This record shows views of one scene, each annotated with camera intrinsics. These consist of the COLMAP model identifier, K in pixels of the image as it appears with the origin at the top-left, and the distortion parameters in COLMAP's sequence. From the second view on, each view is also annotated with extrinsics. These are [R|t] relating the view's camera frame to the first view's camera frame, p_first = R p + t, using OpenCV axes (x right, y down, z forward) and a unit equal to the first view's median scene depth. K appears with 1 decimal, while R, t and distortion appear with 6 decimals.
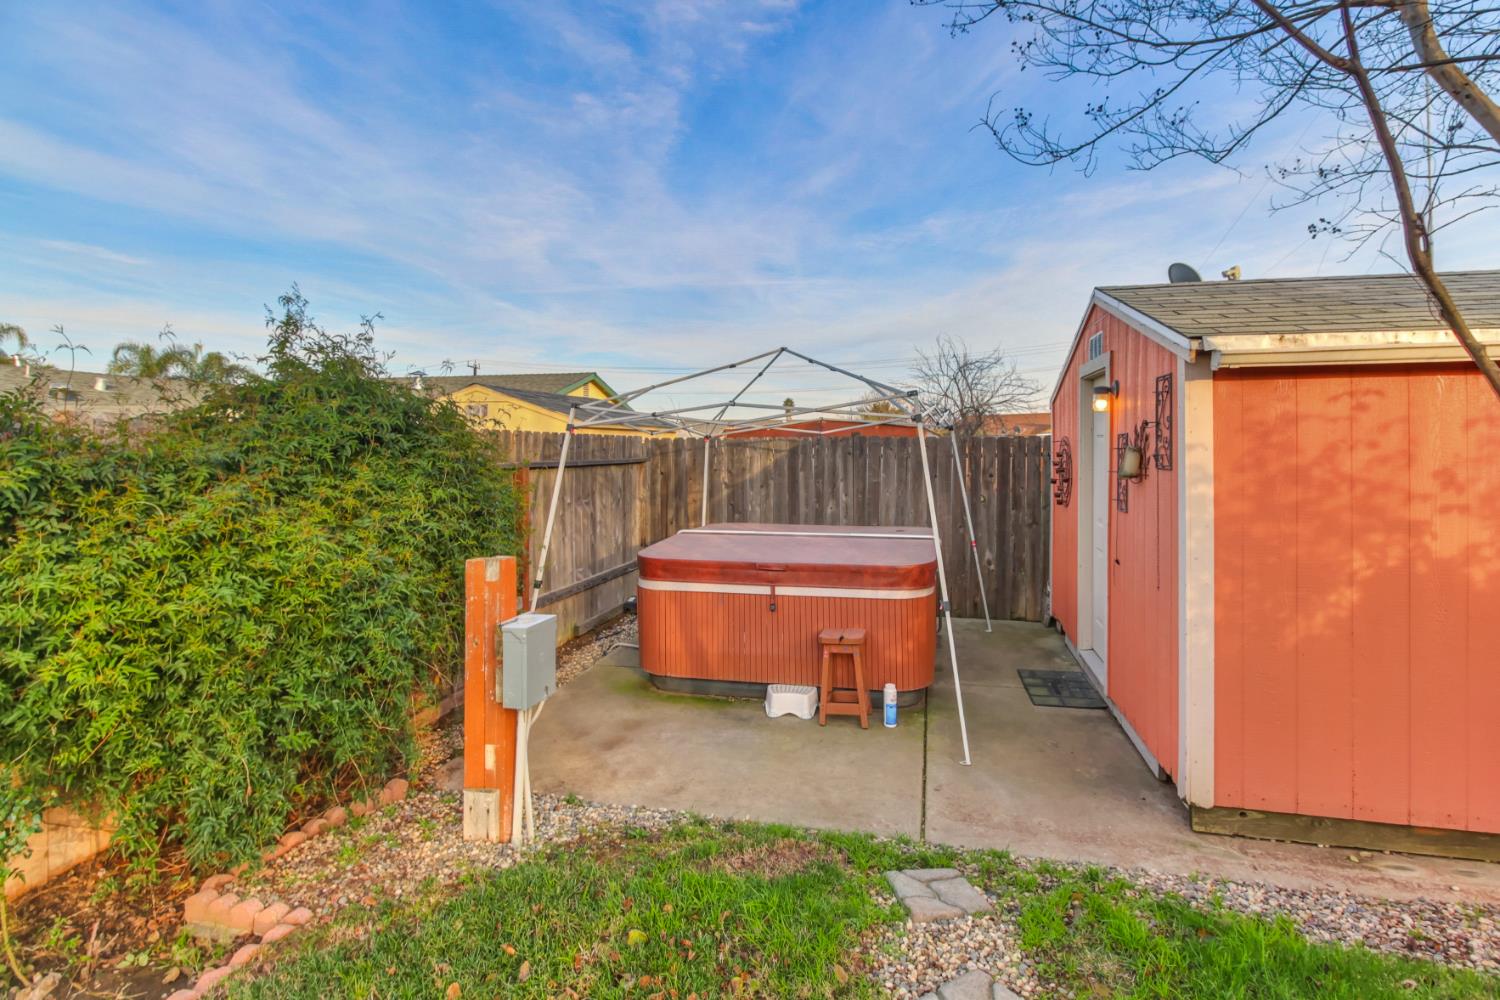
lens RADIAL K [[698.2, 0, 755.8], [0, 698.2, 456.2], [0, 0, 1]] dist [0.015433, -0.012150]
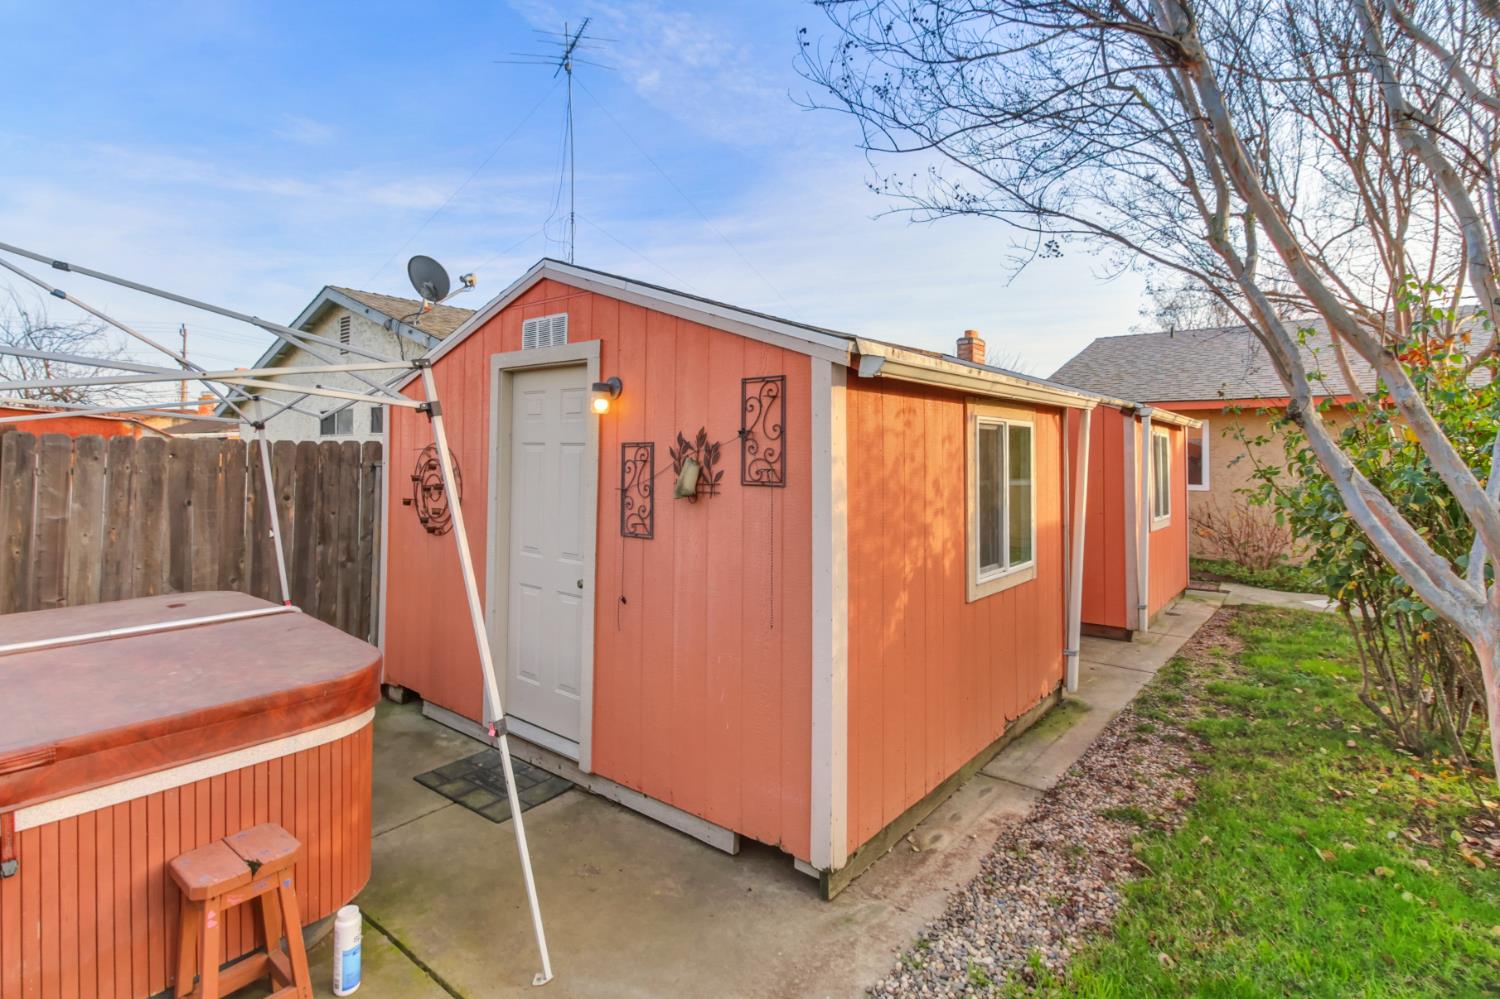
lens RADIAL K [[735.8, 0, 747.8], [0, 735.8, 441.0], [0, 0, 1]] dist [0.011669, -0.000479]
pose [[0.443501, 0.021954, 0.896005, -0.179381], [0.005457, 0.999615, -0.027194, -0.008539], [-0.896257, 0.016950, 0.443211, 0.472190]]
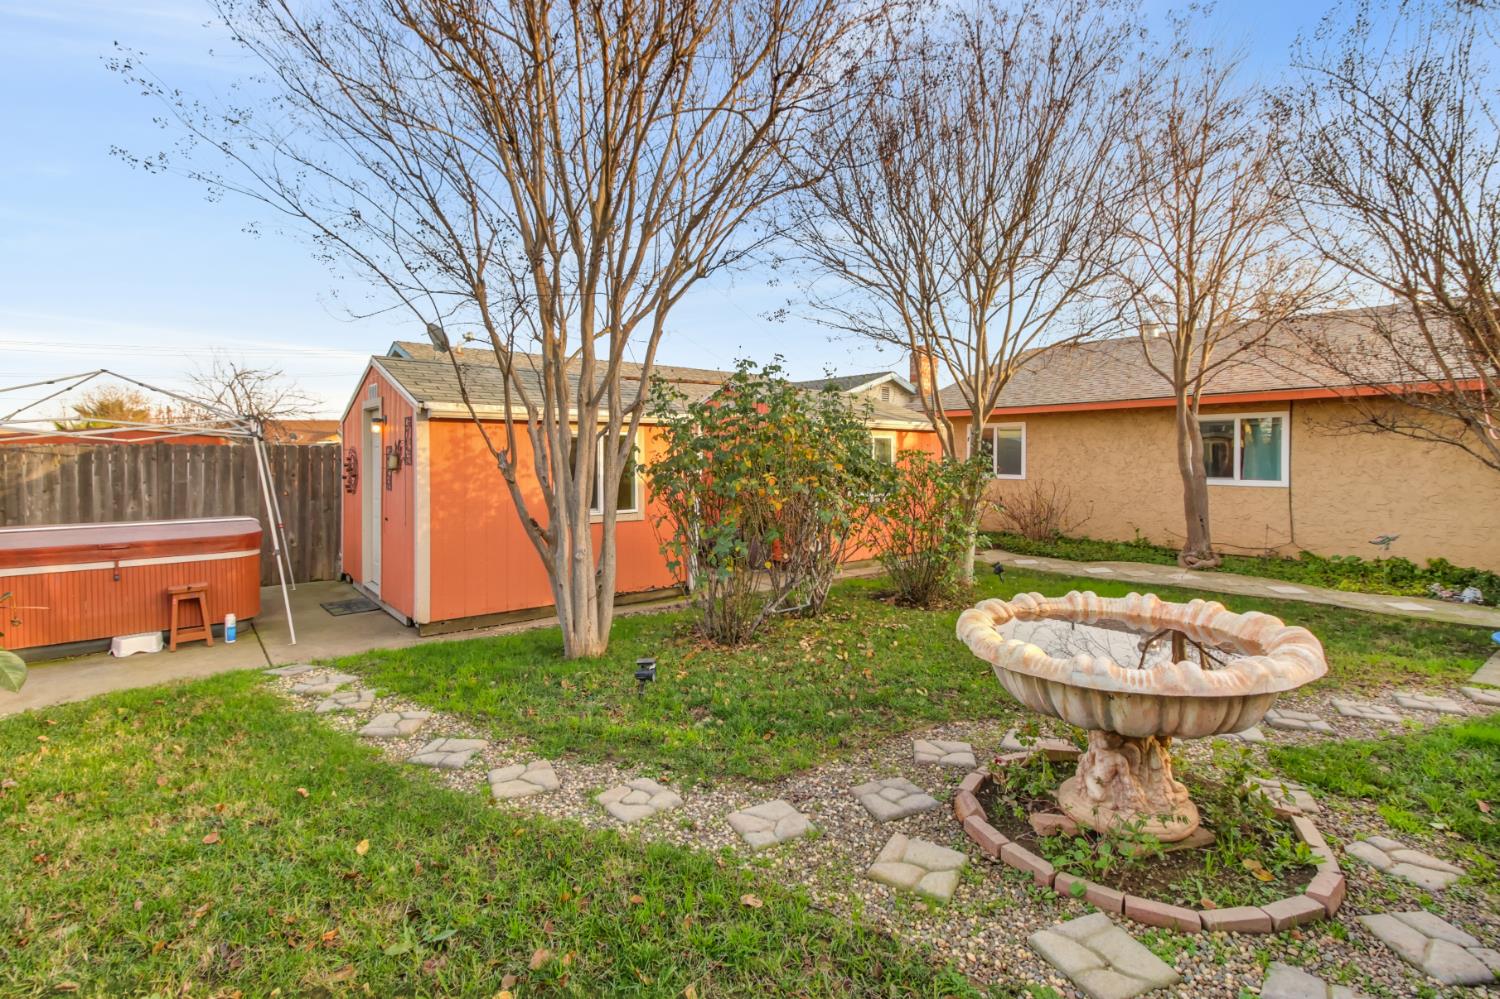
lens RADIAL K [[698.2, 0, 755.8], [0, 698.2, 455.7], [0, 0, 1]] dist [0.015433, -0.012150]
pose [[0.584616, 0.000151, 0.811310, -0.355905], [0.009638, 0.999928, -0.007131, 0.013524], [-0.811253, 0.011988, 0.584572, -0.756839]]
